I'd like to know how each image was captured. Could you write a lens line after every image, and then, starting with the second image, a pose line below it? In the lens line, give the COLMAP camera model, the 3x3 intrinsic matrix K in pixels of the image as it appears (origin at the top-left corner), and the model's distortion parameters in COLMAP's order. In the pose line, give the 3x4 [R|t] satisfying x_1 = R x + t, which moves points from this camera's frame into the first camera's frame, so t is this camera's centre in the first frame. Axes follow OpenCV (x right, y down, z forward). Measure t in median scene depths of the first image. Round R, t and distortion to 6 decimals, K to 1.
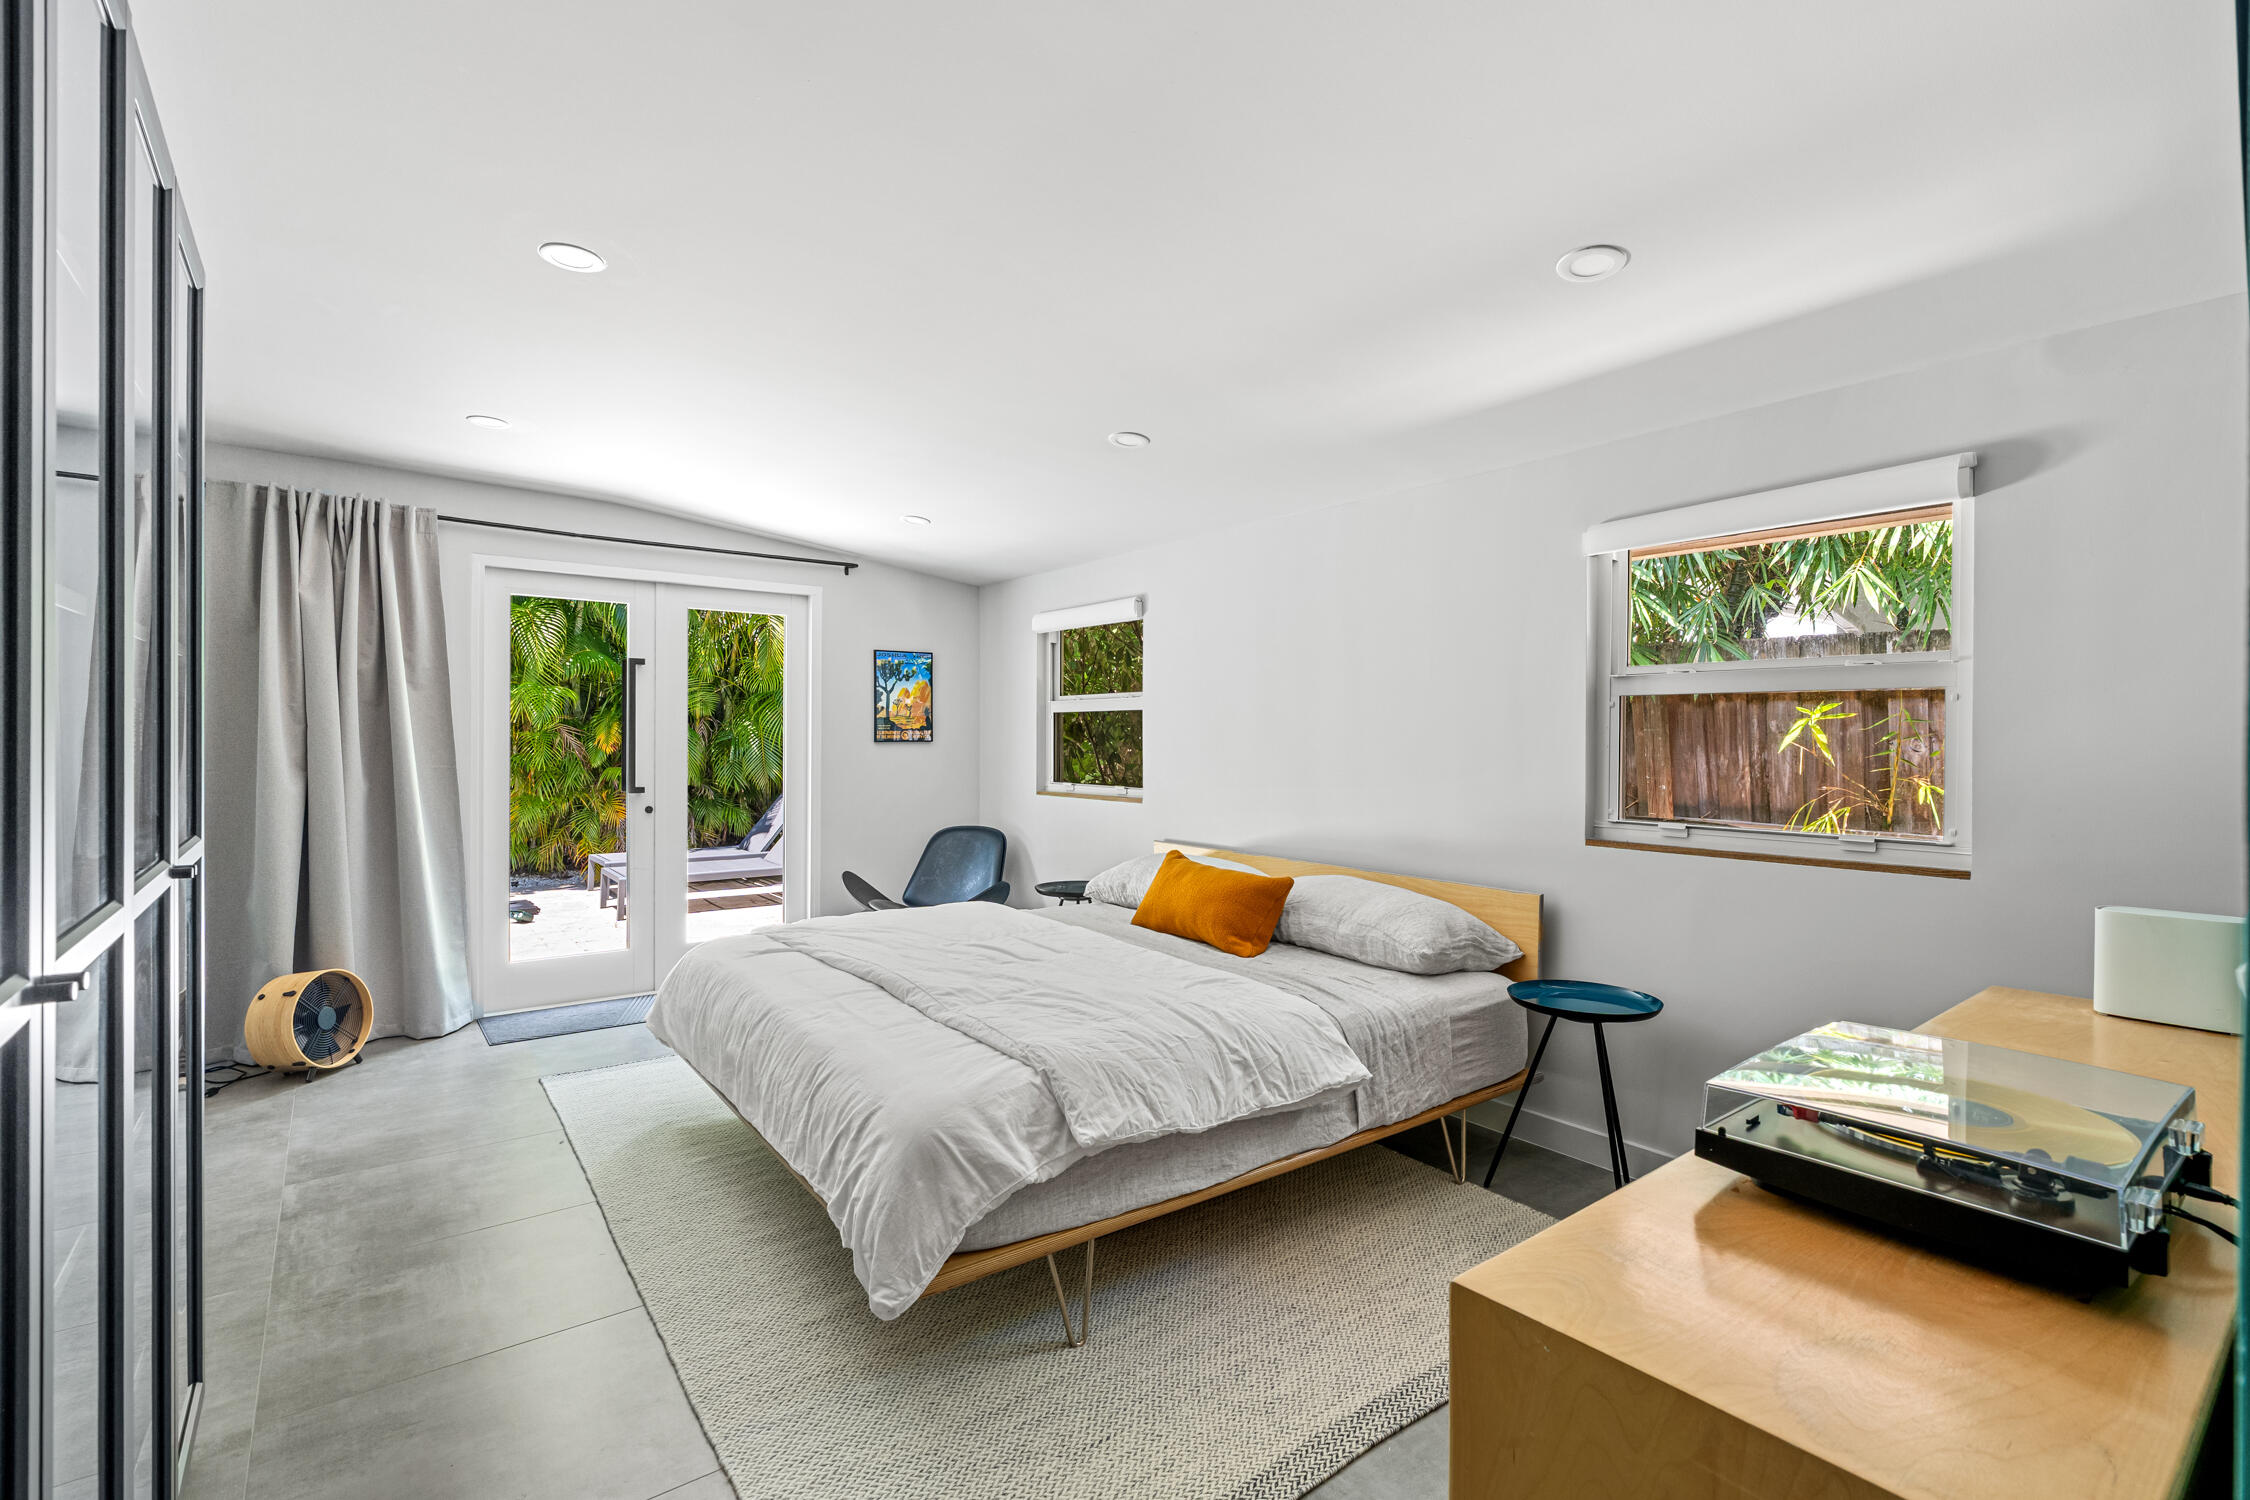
lens RADIAL K [[1012.7, 0, 1125.0], [0, 1012.7, 750.0], [0, 0, 1]] dist [-0.051035, 0.000072]
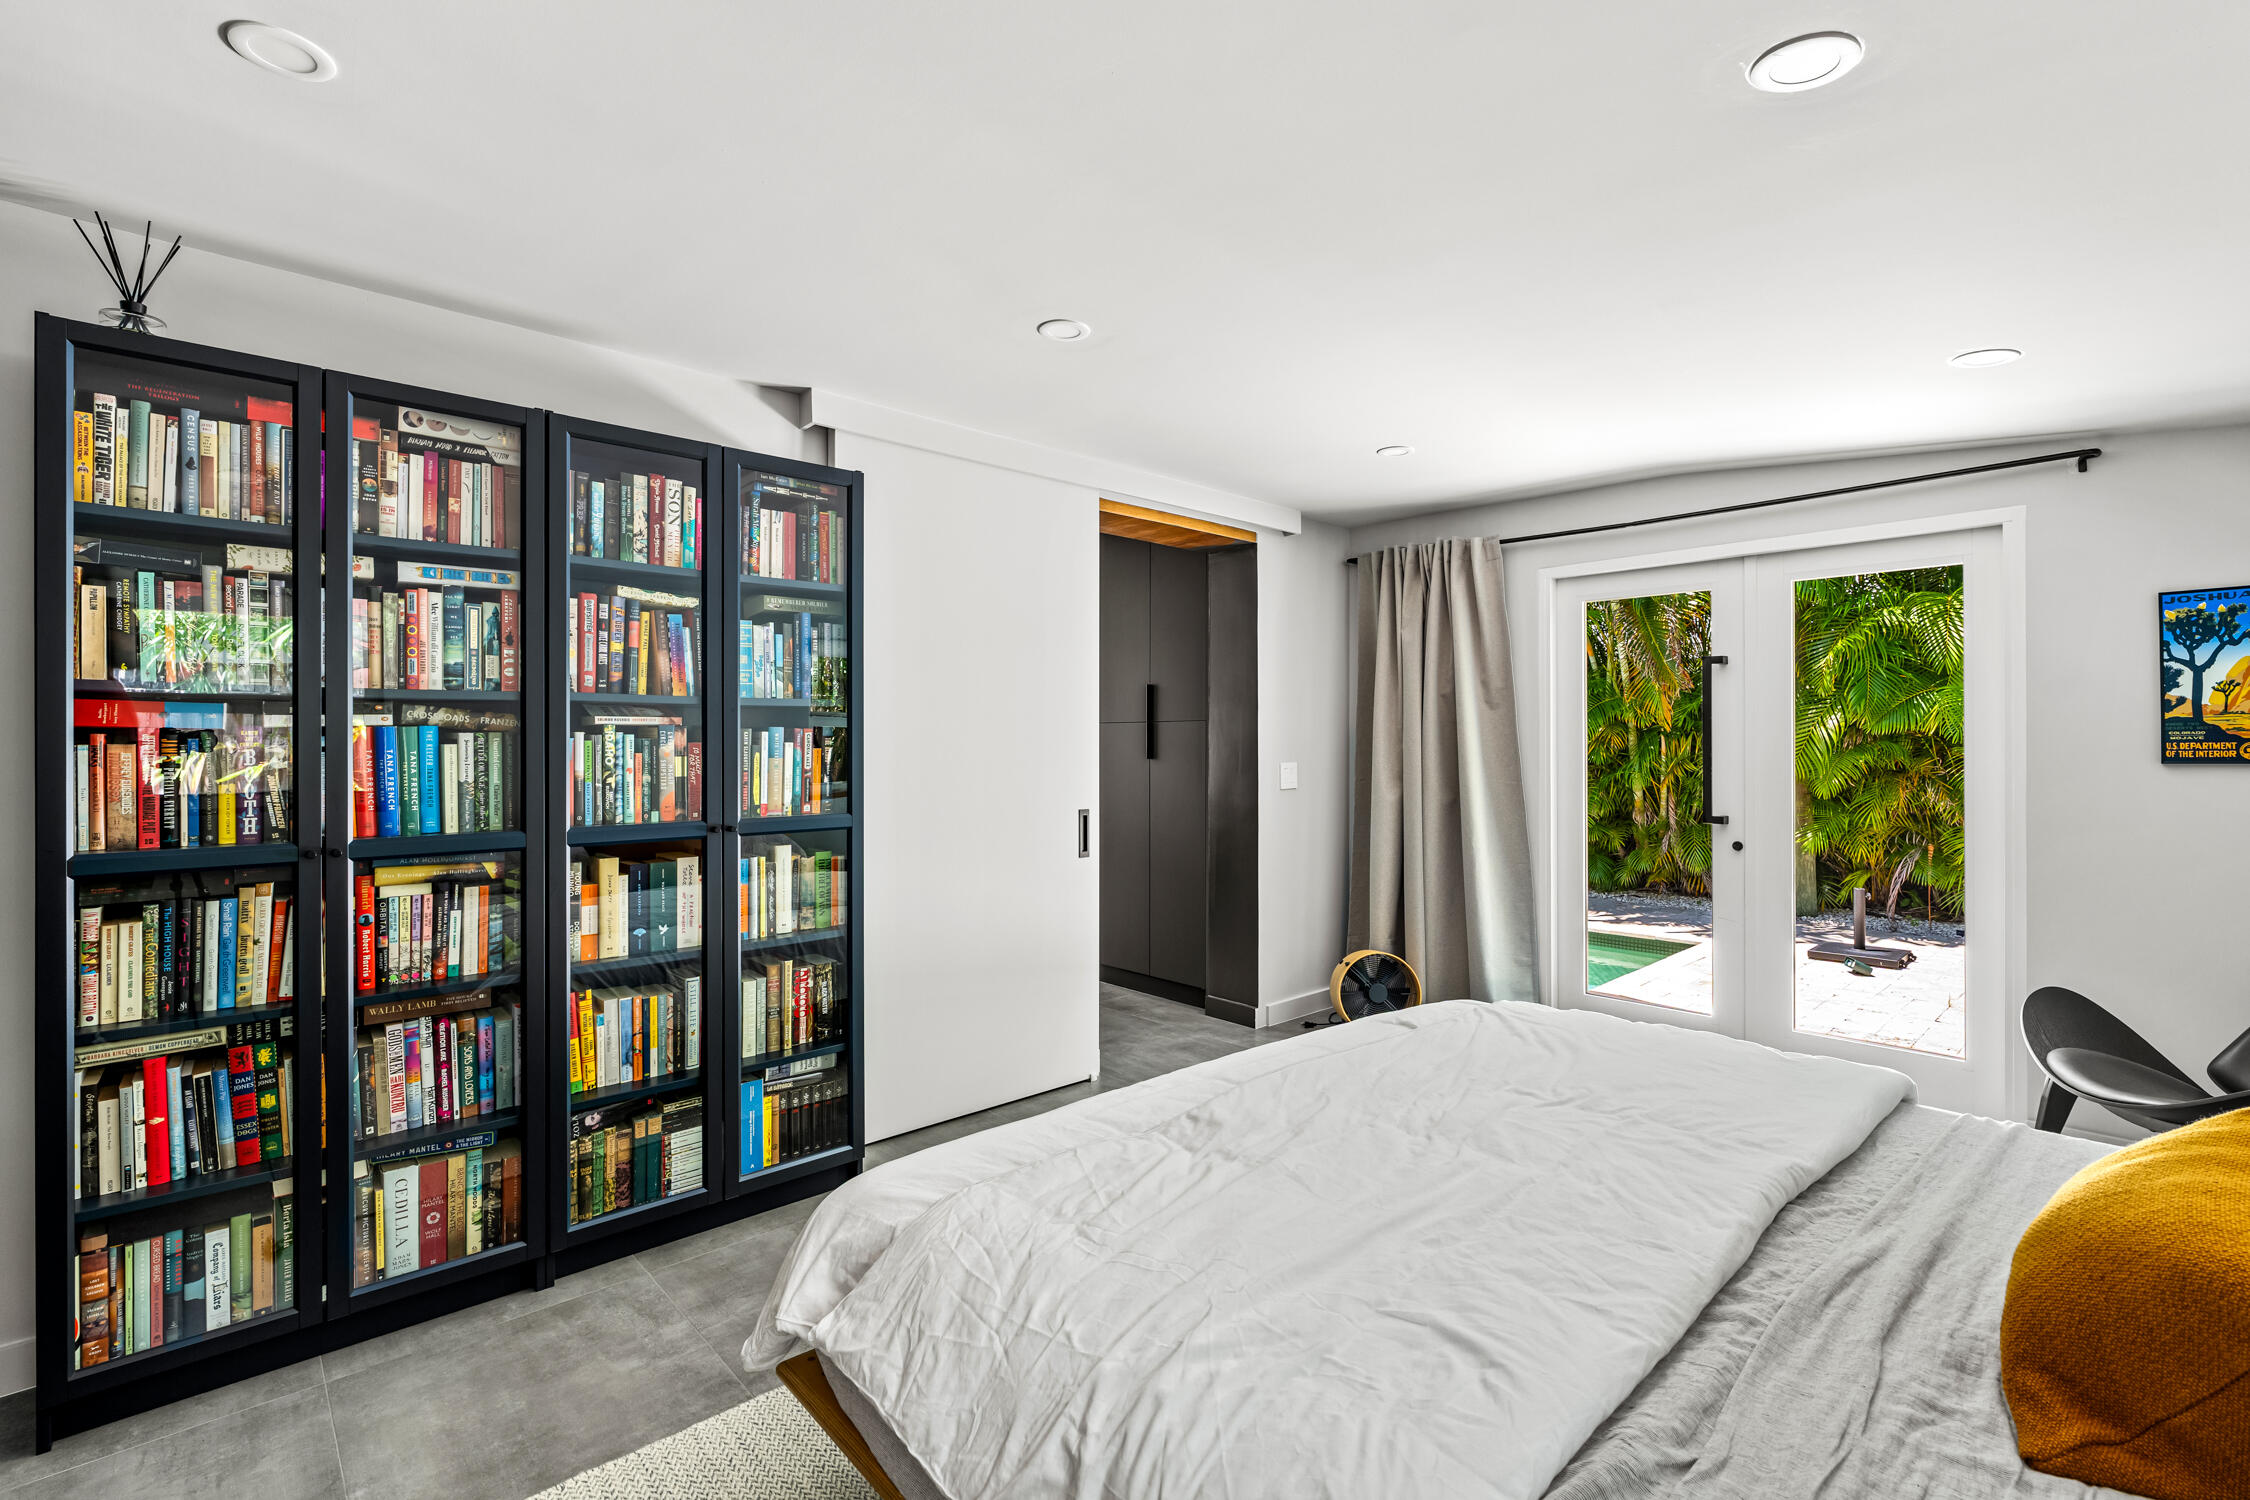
lens RADIAL K [[997.8, 0, 1125.0], [0, 997.8, 750.0], [0, 0, 1]] dist [-0.001119, 0.000032]
pose [[0.079541, -0.002674, -0.996828, 0.248262], [-0.008680, 0.999957, -0.003375, -0.008688], [0.996794, 0.008920, 0.079515, 0.416487]]
